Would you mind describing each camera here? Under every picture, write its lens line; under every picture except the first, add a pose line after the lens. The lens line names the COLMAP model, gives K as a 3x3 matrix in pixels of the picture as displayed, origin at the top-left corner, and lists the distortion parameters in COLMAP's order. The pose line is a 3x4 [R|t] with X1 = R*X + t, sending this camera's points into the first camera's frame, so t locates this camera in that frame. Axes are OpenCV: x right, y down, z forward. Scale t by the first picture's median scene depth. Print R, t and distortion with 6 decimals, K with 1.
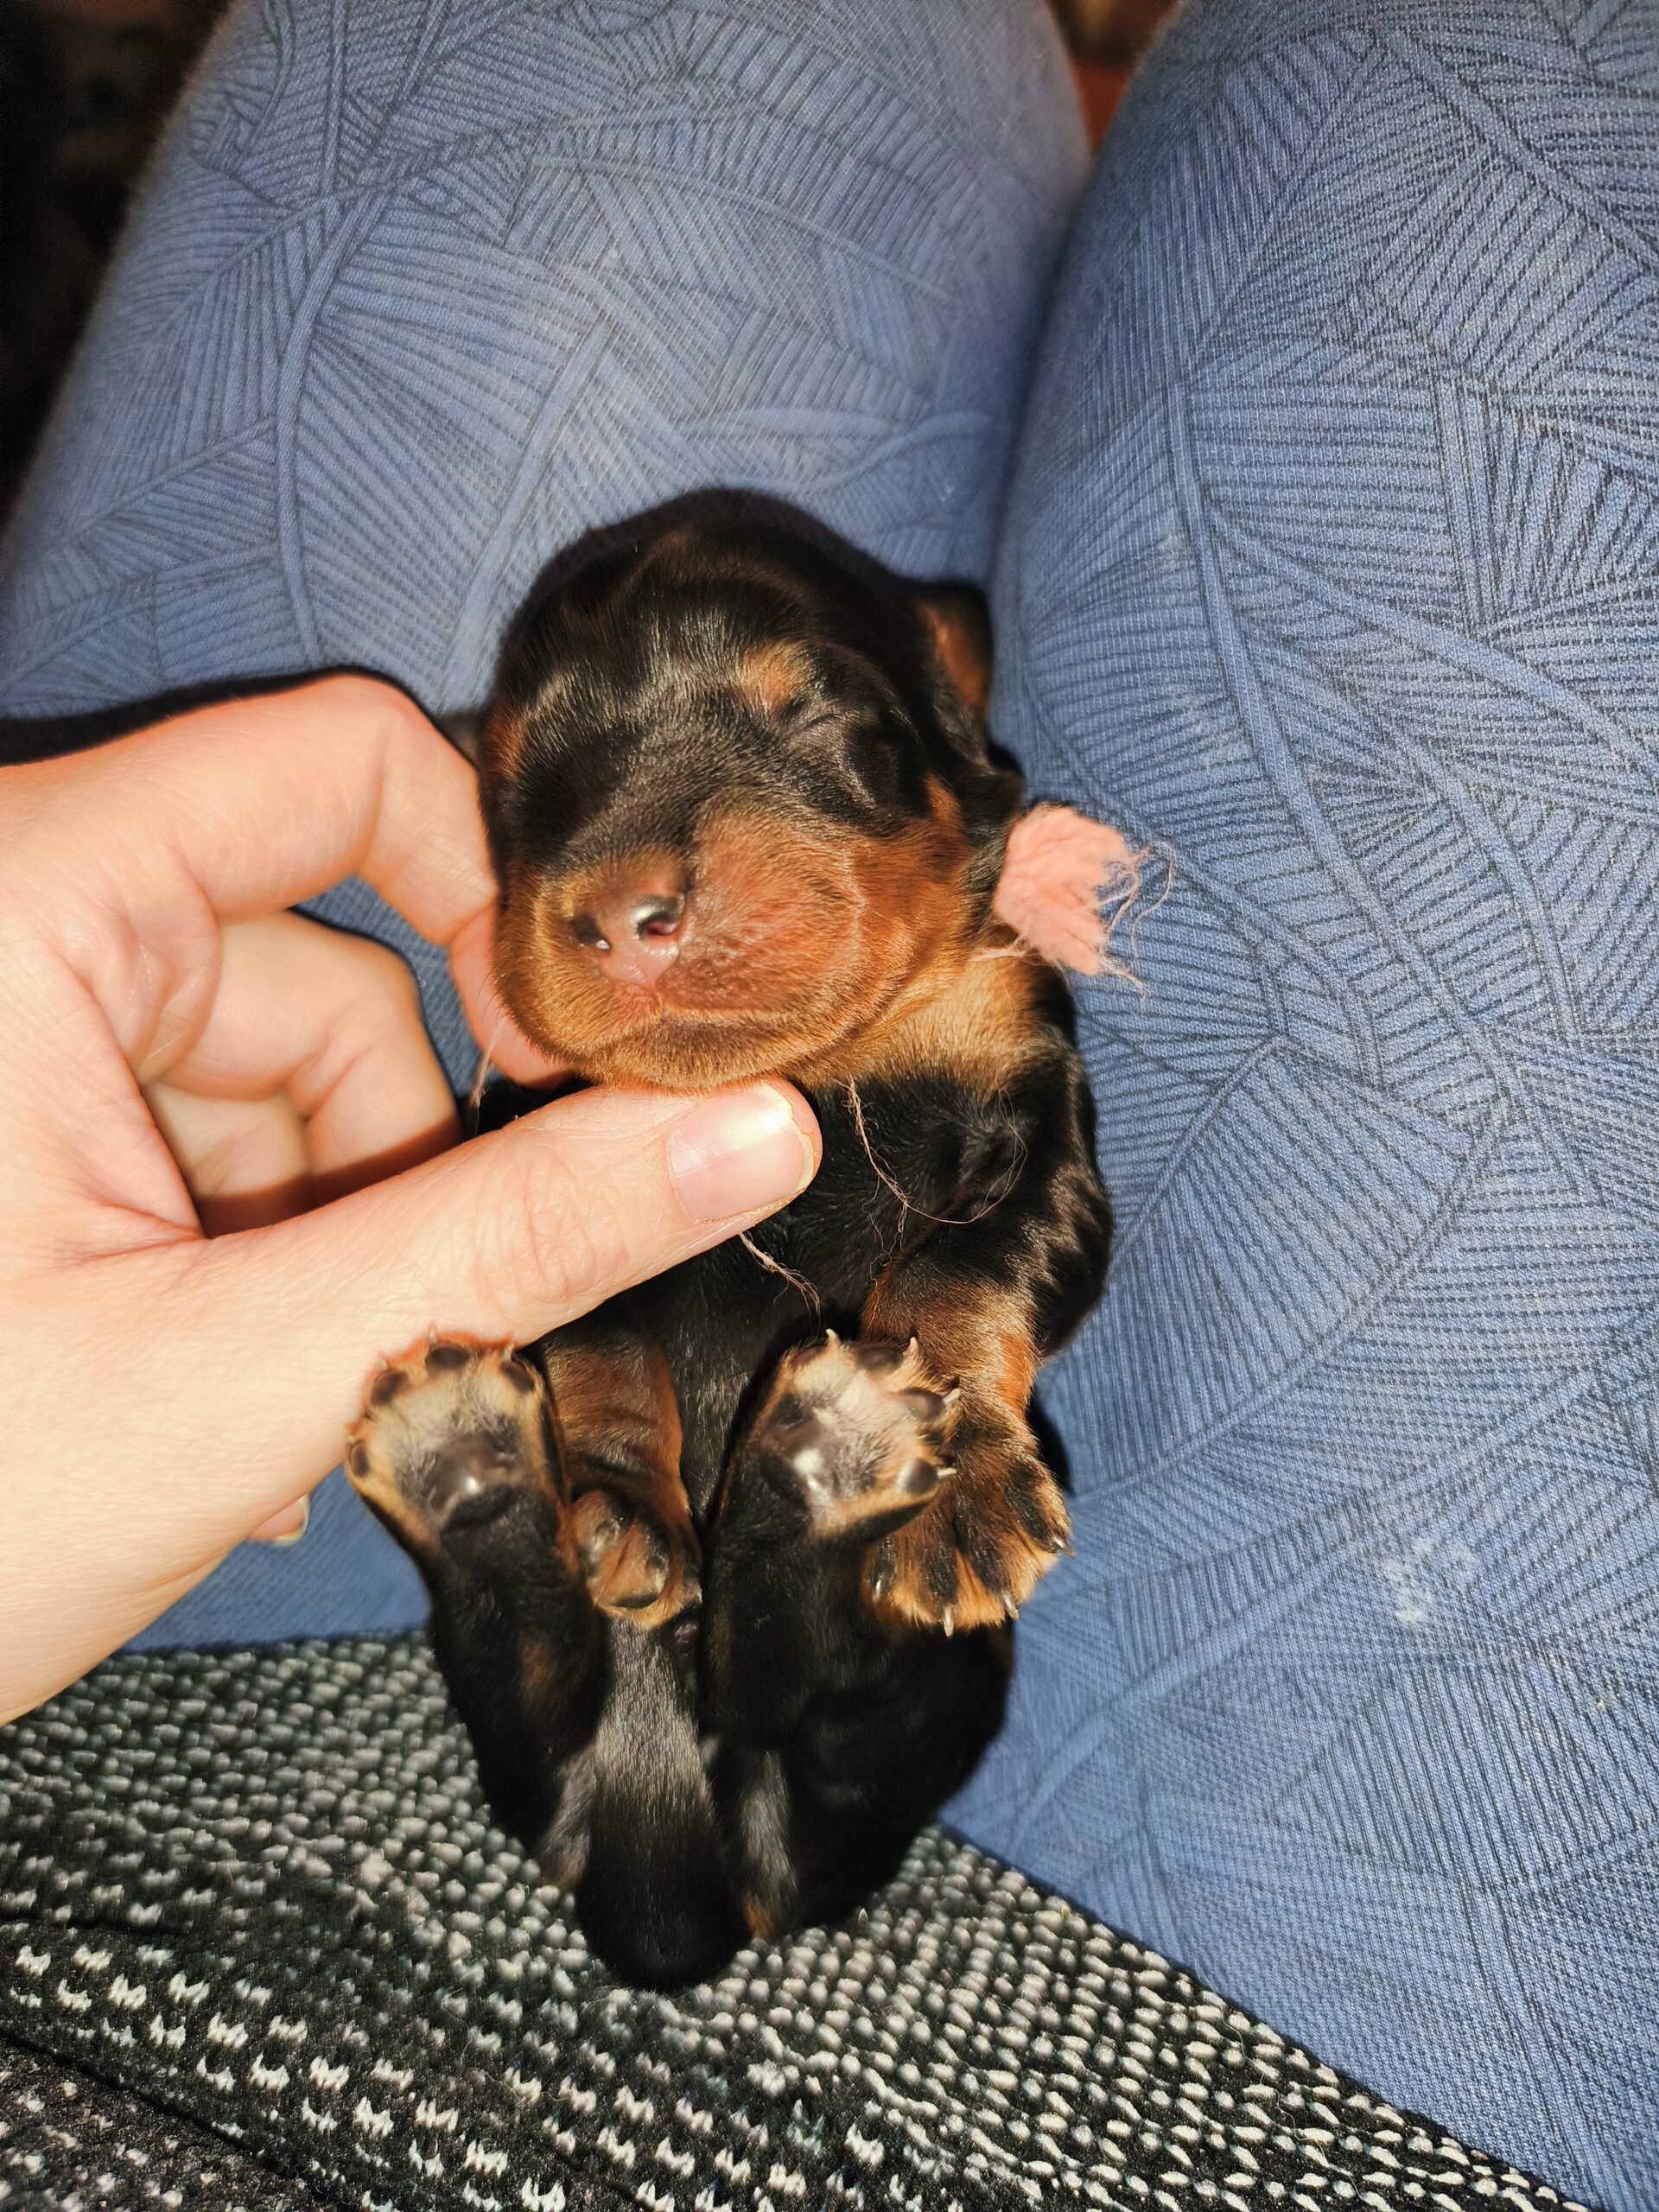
lens RADIAL K [[1634.6, 0, 835.2], [0, 1634.6, 1072.8], [0, 0, 1]] dist [-0.001156, -0.049325]
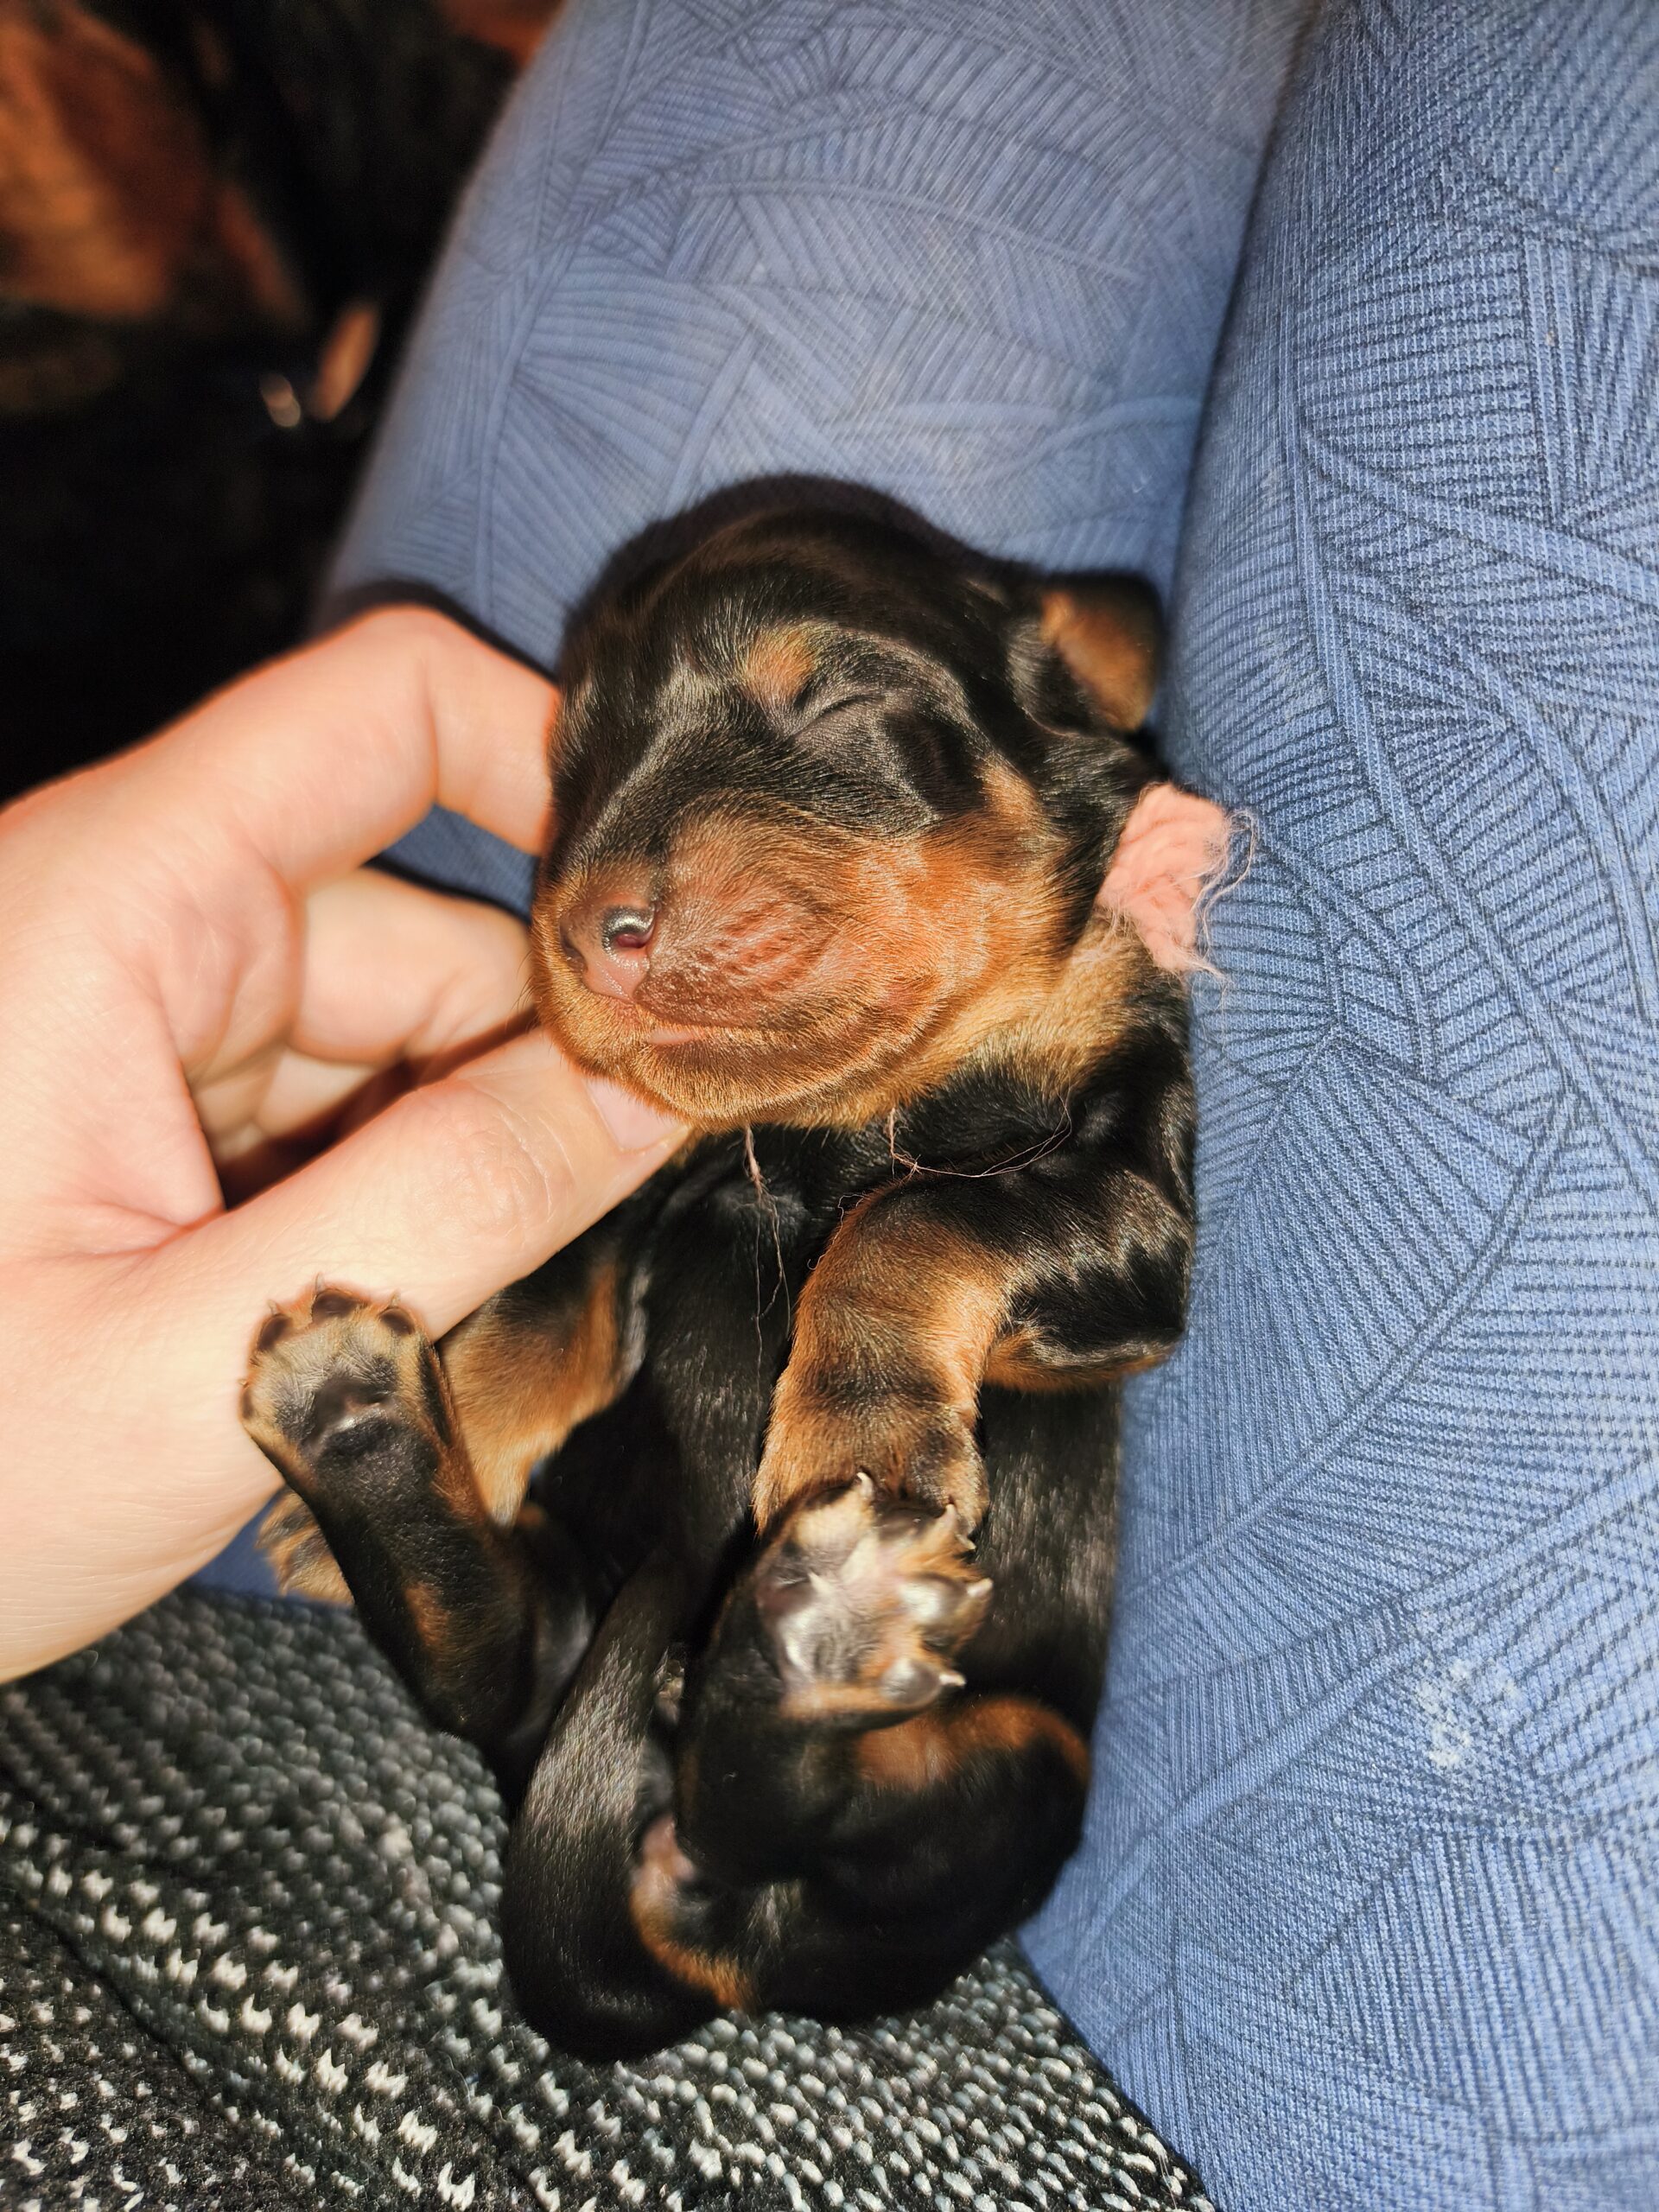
lens RADIAL K [[1634.6, 0, 835.2], [0, 1634.6, 1072.8], [0, 0, 1]] dist [-0.001156, -0.049325]
pose [[0.928895, 0.036251, -0.368565, 0.353967], [-0.068716, 0.994787, -0.075339, 0.084639], [0.363913, 0.095309, 0.926544, 0.141636]]
